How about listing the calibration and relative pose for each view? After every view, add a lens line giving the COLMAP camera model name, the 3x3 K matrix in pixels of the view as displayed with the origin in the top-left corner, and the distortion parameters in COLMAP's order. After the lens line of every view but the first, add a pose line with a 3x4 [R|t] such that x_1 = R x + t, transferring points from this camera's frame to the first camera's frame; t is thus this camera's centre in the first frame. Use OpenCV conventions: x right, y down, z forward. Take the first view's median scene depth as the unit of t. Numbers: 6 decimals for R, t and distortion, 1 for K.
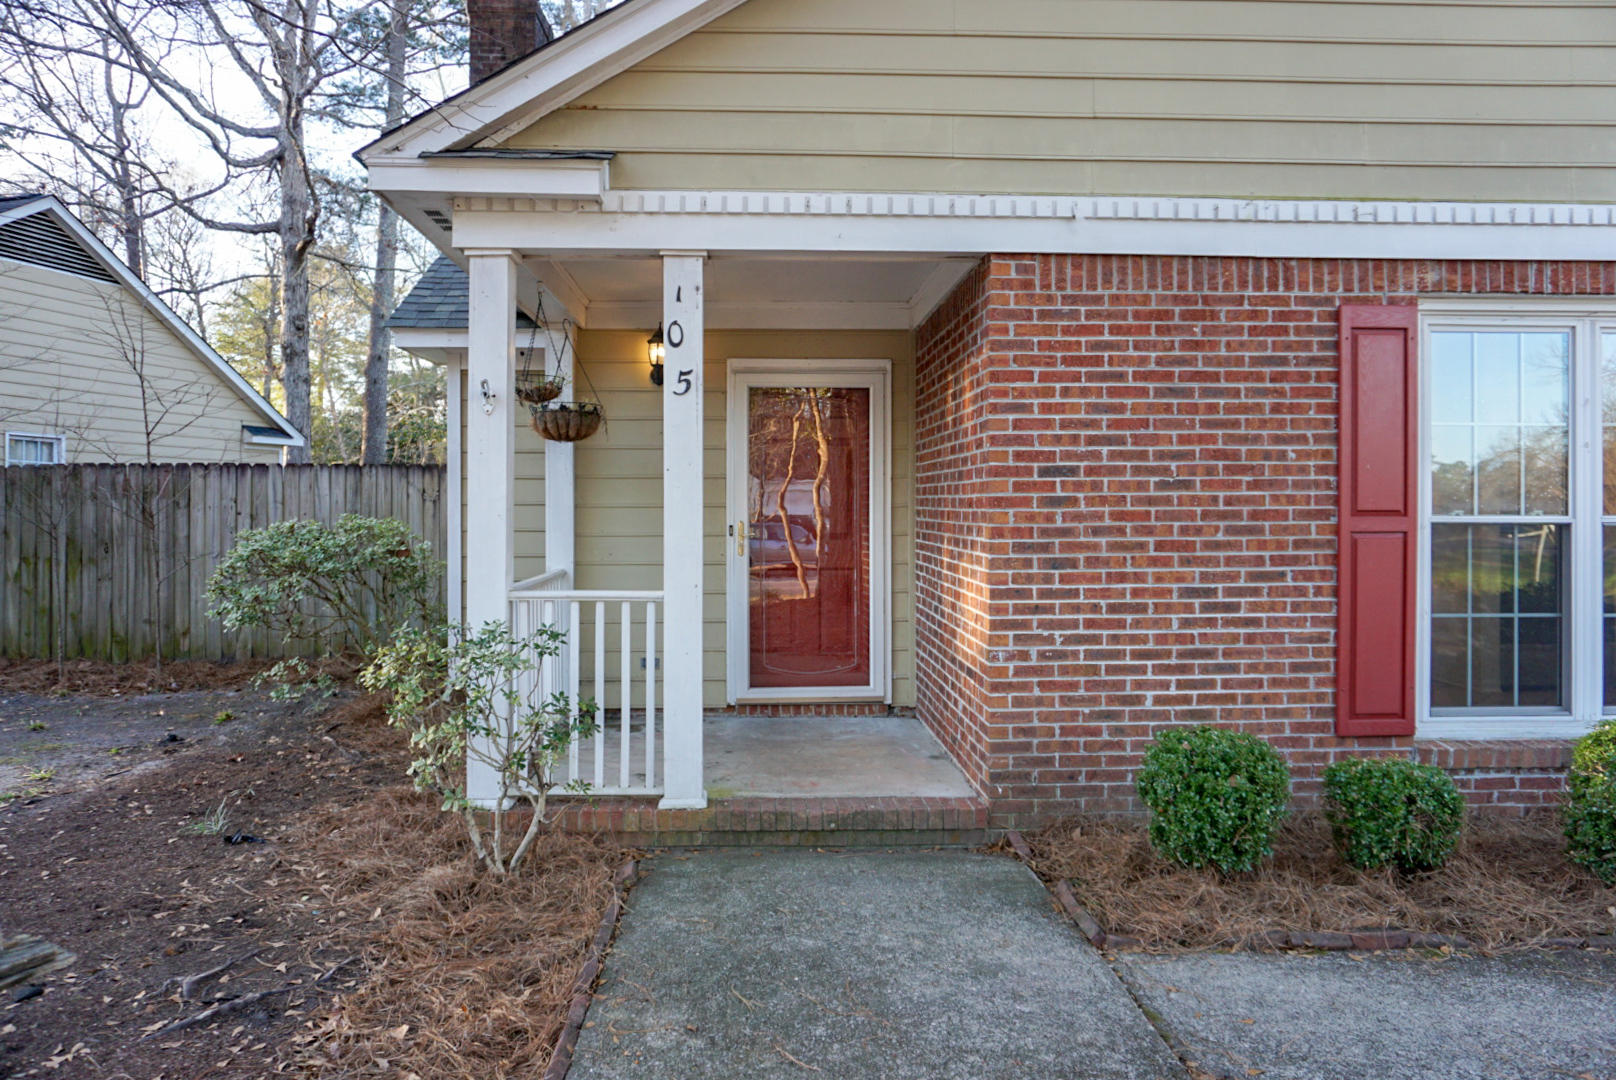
lens RADIAL K [[1153.3, 0, 754.1], [0, 1153.3, 534.3], [0, 0, 1]] dist [-0.029624, -0.000122]
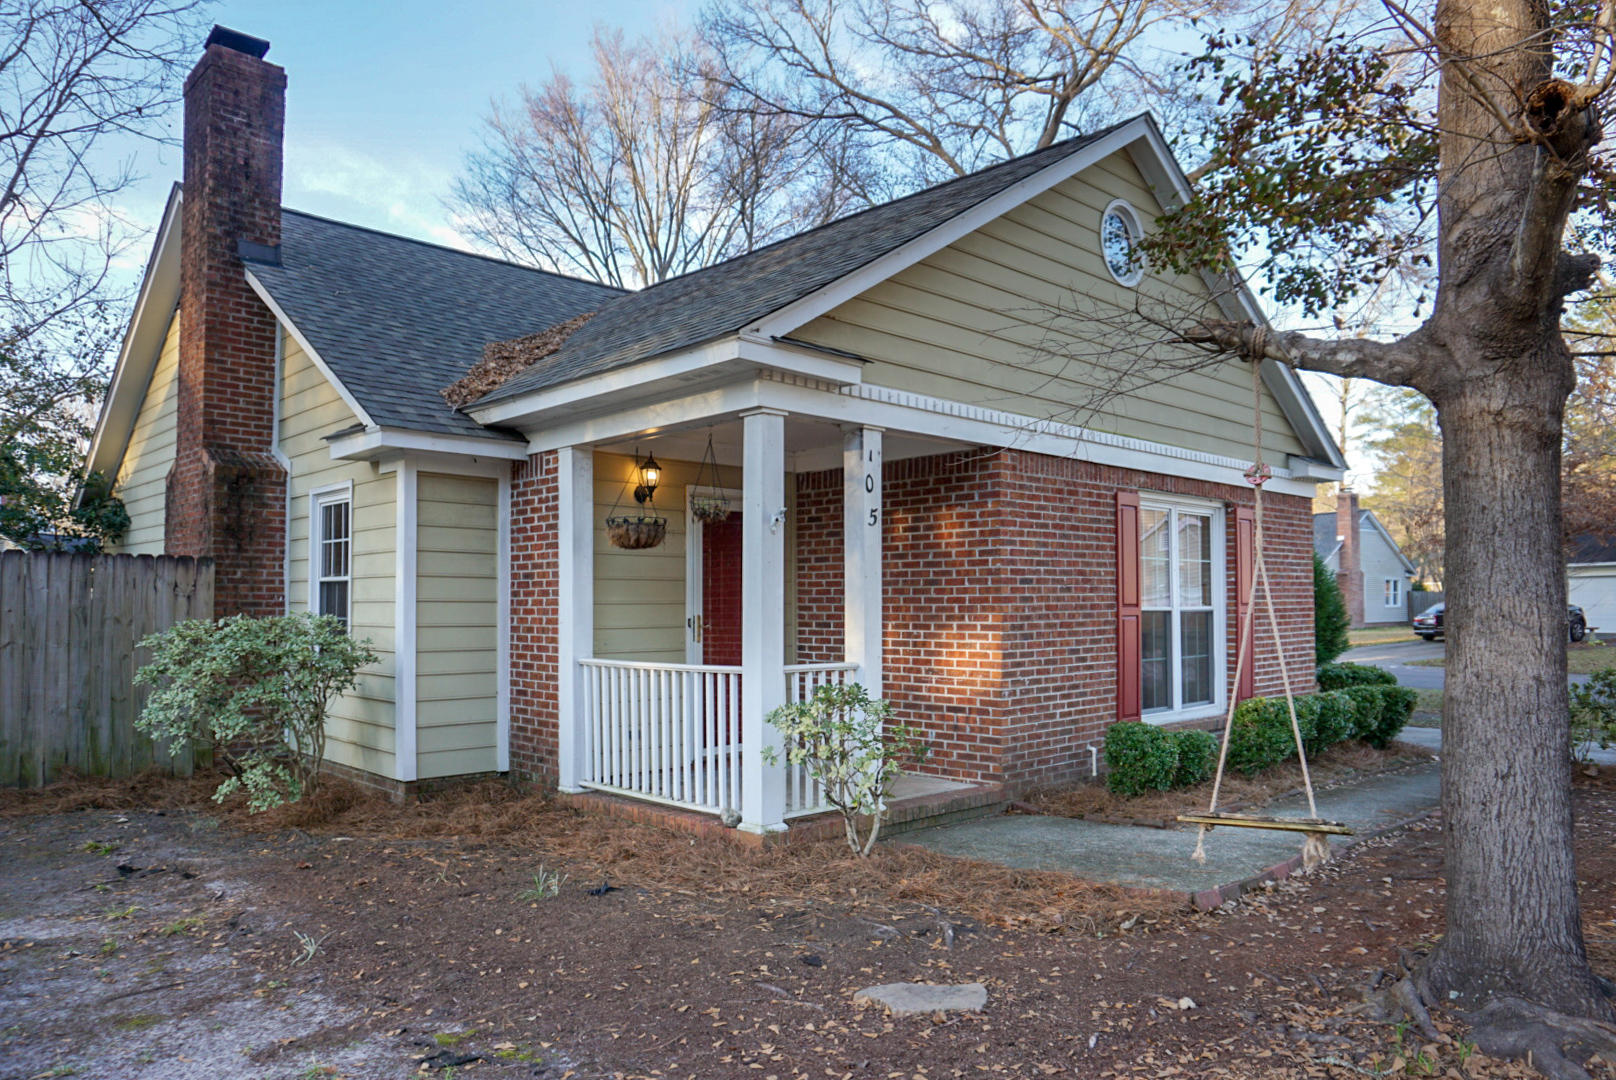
lens RADIAL K [[1115.1, 0, 808.3], [0, 1115.1, 604.9], [0, 0, 1]] dist [-0.001461, 0.000598]
pose [[0.743089, -0.001556, 0.669190, -1.043286], [0.015547, 0.999768, -0.014940, -0.001049], [-0.669012, 0.021506, 0.742941, 0.011891]]
